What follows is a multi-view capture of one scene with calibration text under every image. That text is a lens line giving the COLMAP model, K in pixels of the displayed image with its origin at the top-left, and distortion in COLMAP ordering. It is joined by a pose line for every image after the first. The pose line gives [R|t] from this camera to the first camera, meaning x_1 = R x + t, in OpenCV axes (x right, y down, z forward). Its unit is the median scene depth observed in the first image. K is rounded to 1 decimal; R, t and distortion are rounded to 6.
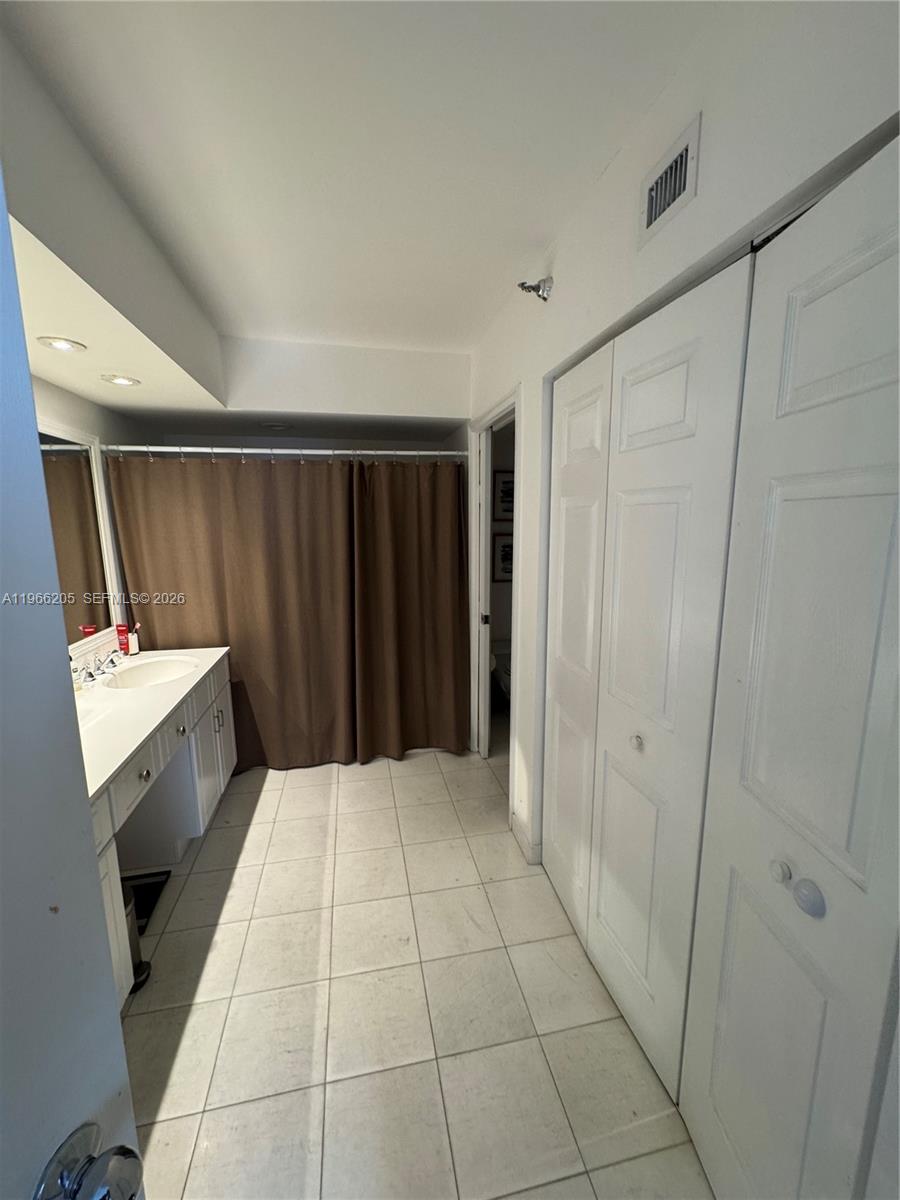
lens RADIAL K [[478.0, 0, 449.3], [0, 478.0, 601.3], [0, 0, 1]] dist [-0.005683, 0.000975]
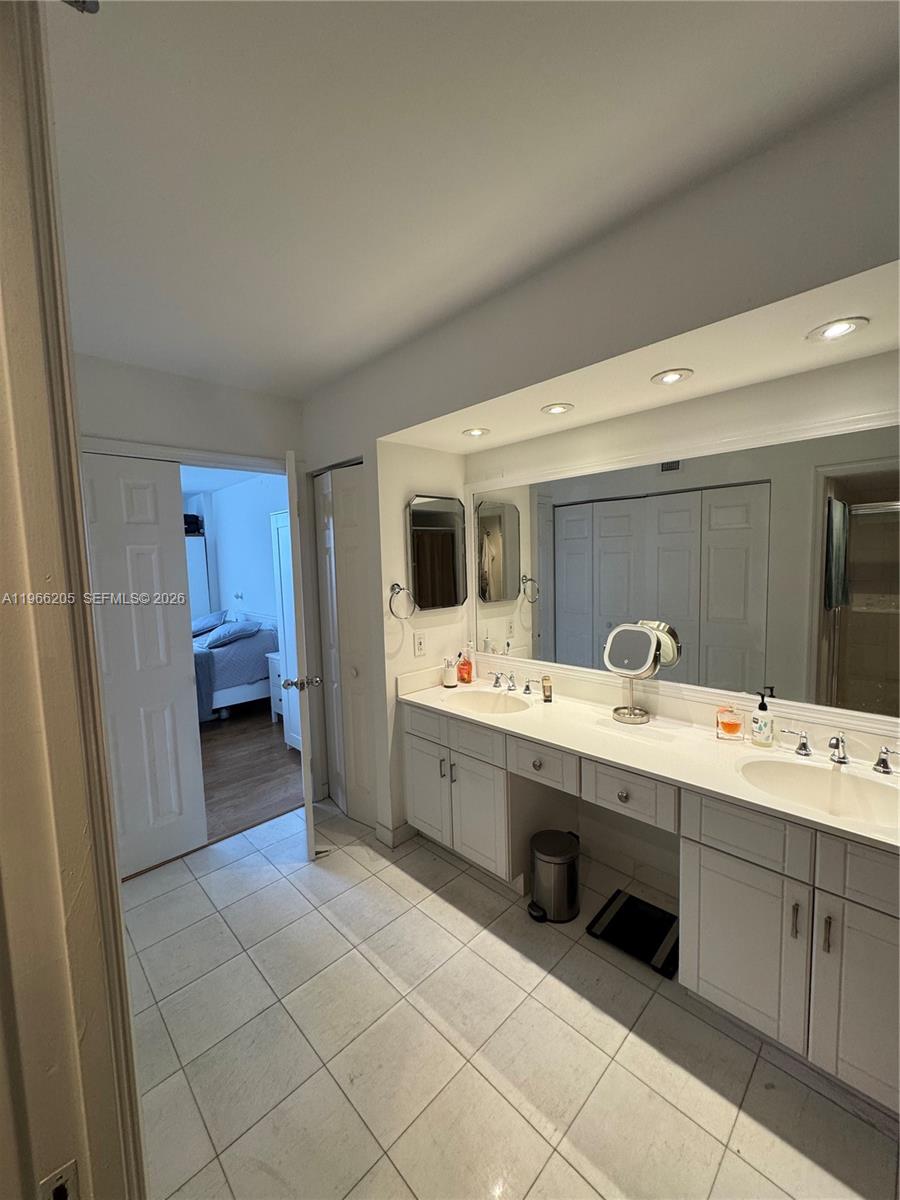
lens RADIAL K [[478.0, 0, 453.2], [0, 478.0, 599.1], [0, 0, 1]] dist [-0.005683, 0.000975]
pose [[-0.840115, 0.073544, -0.537399, 0.138703], [-0.057948, 0.972926, 0.223736, -0.264372], [0.539303, 0.219105, -0.813108, 1.545415]]
